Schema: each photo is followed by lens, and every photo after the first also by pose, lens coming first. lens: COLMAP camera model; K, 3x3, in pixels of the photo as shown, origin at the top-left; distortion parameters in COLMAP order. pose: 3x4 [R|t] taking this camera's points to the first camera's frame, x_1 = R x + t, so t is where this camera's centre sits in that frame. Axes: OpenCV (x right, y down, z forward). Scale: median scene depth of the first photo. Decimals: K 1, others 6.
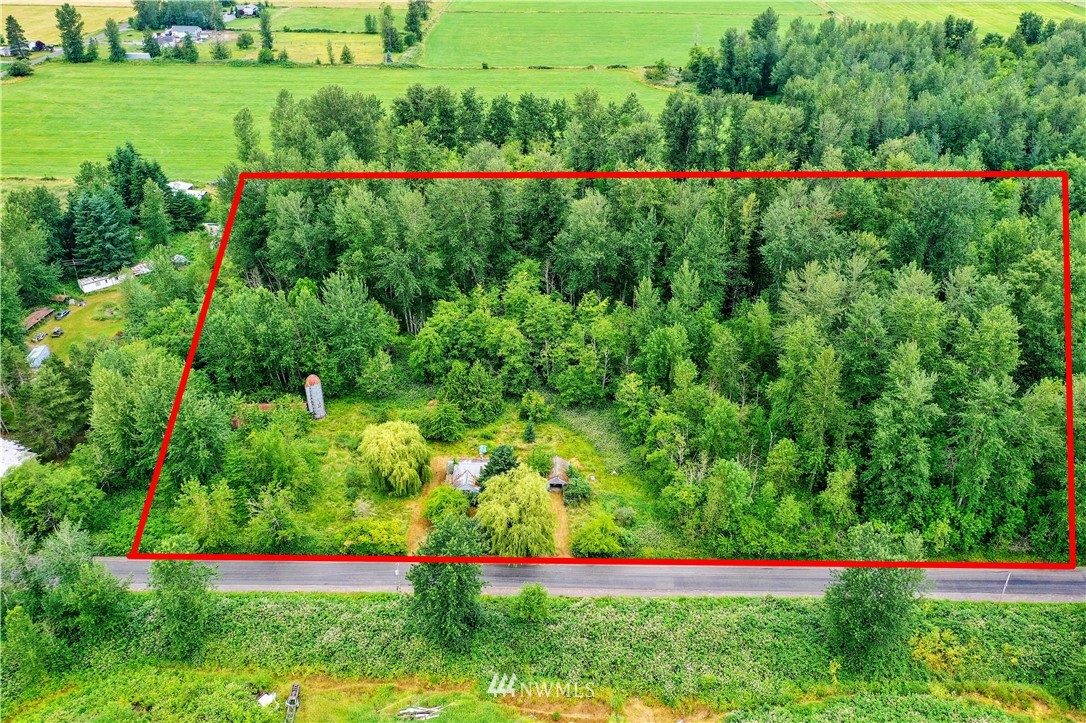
lens RADIAL K [[877.4, 0, 543.0], [0, 877.4, 361.5], [0, 0, 1]] dist [0.026487, 0.003647]
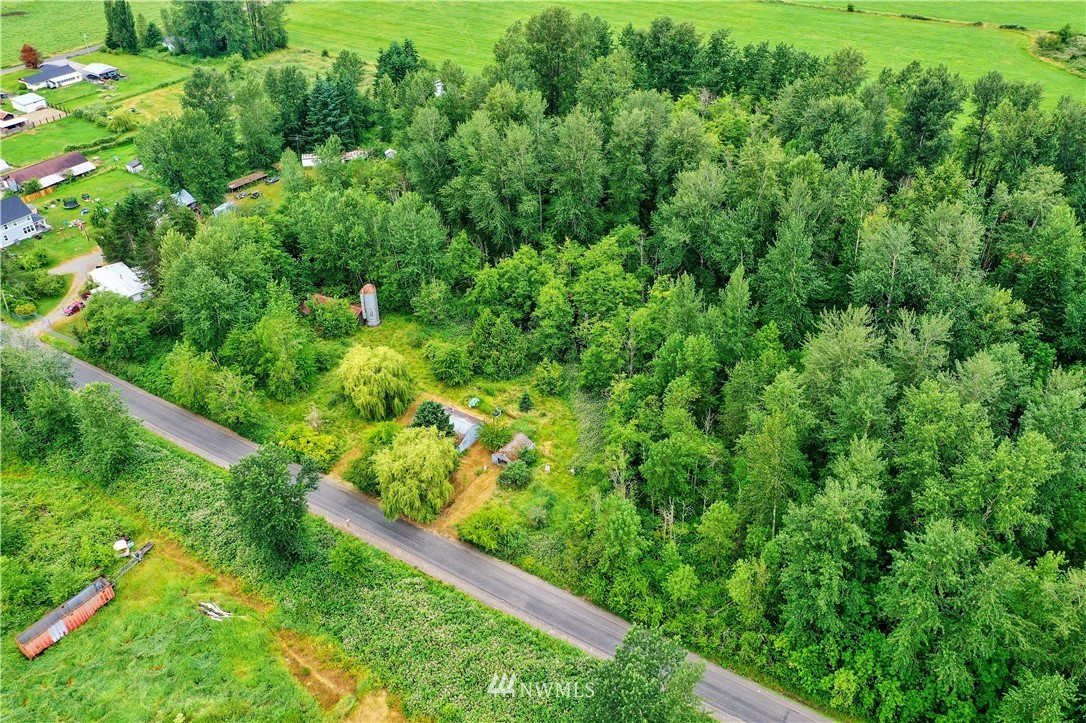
lens RADIAL K [[877.4, 0, 543.0], [0, 877.4, 361.5], [0, 0, 1]] dist [0.026487, 0.003647]
pose [[0.855131, 0.293948, -0.427019, 0.371520], [-0.259918, 0.955799, 0.137445, -0.090166], [0.448546, -0.006544, 0.893736, 0.153026]]
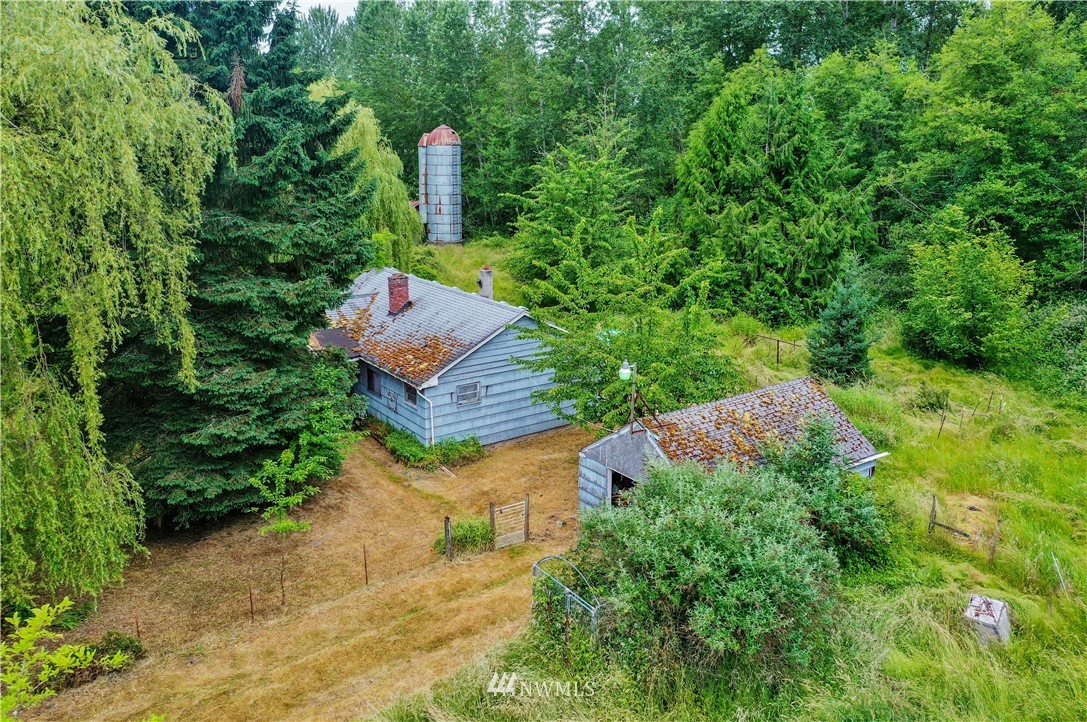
lens RADIAL K [[878.2, 0, 543.5], [0, 878.2, 361.0], [0, 0, 1]] dist [0.026487, 0.003647]
pose [[0.600402, 0.209836, -0.771678, 0.093982], [-0.411936, 0.908241, -0.073535, 0.119818], [0.685439, 0.362032, 0.631749, 0.782759]]
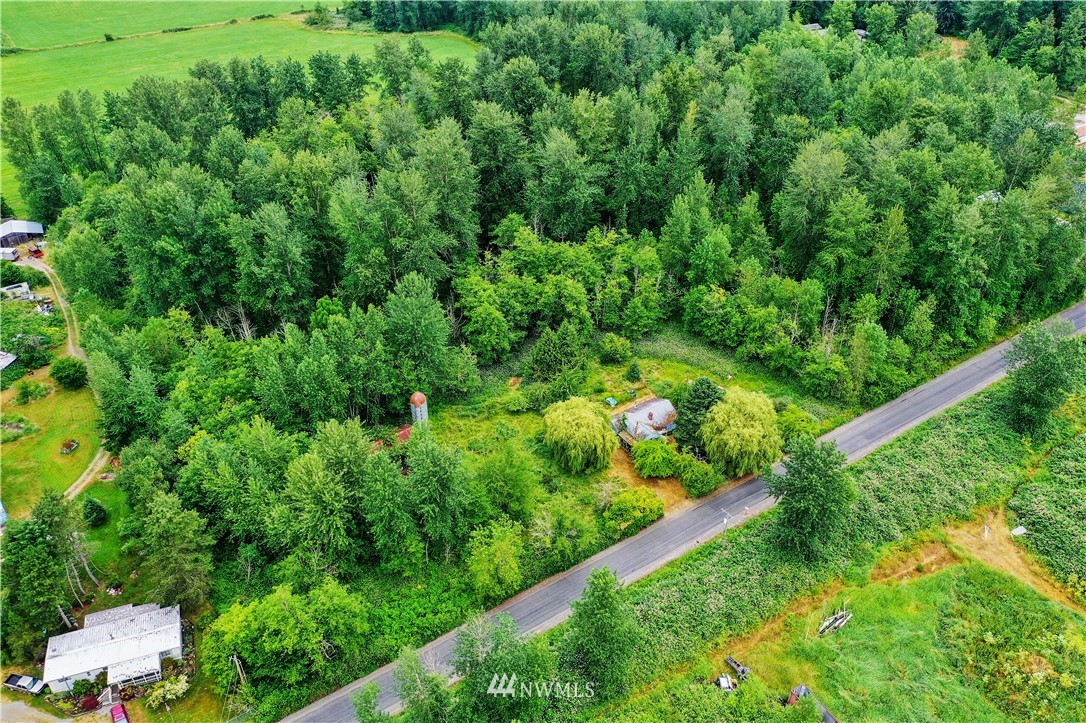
lens RADIAL K [[877.4, 0, 543.0], [0, 877.4, 361.5], [0, 0, 1]] dist [0.026487, 0.003647]
pose [[0.821978, -0.326605, 0.466564, -0.533383], [0.295197, 0.944916, 0.141394, -0.097114], [-0.487043, 0.021506, 0.873113, 0.156526]]
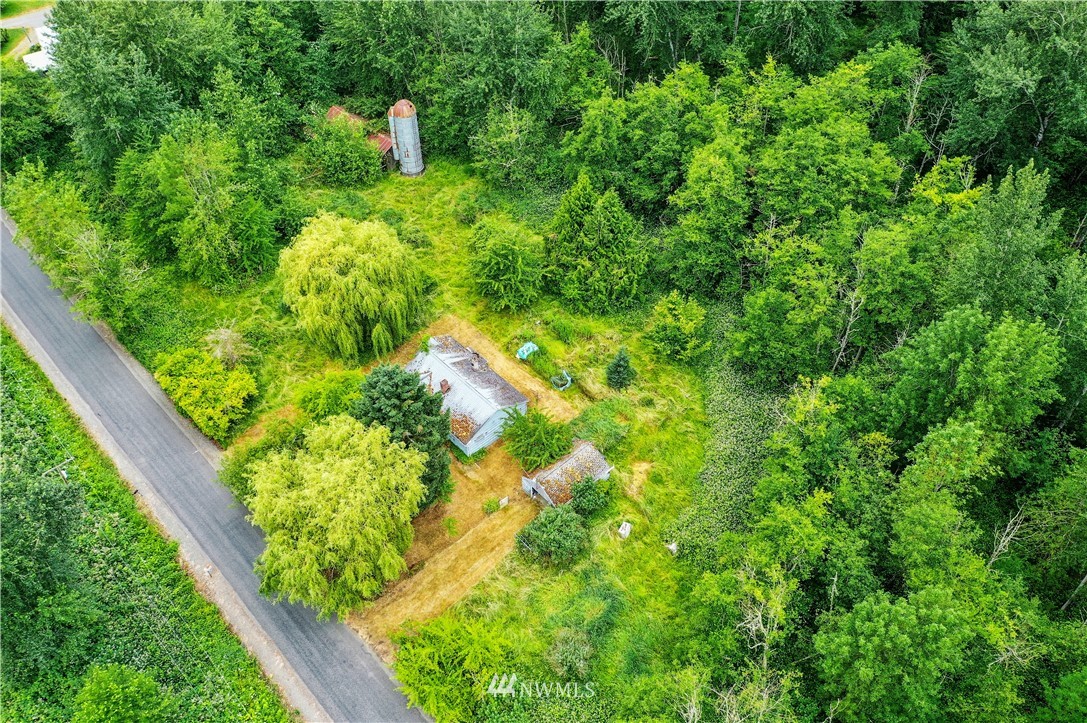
lens RADIAL K [[878.2, 0, 543.5], [0, 878.2, 361.5], [0, 0, 1]] dist [0.026487, 0.003647]
pose [[0.688204, 0.511159, -0.514871, 0.196526], [-0.359265, 0.856644, 0.370255, -0.085204], [0.630320, -0.069835, 0.773188, 0.558030]]
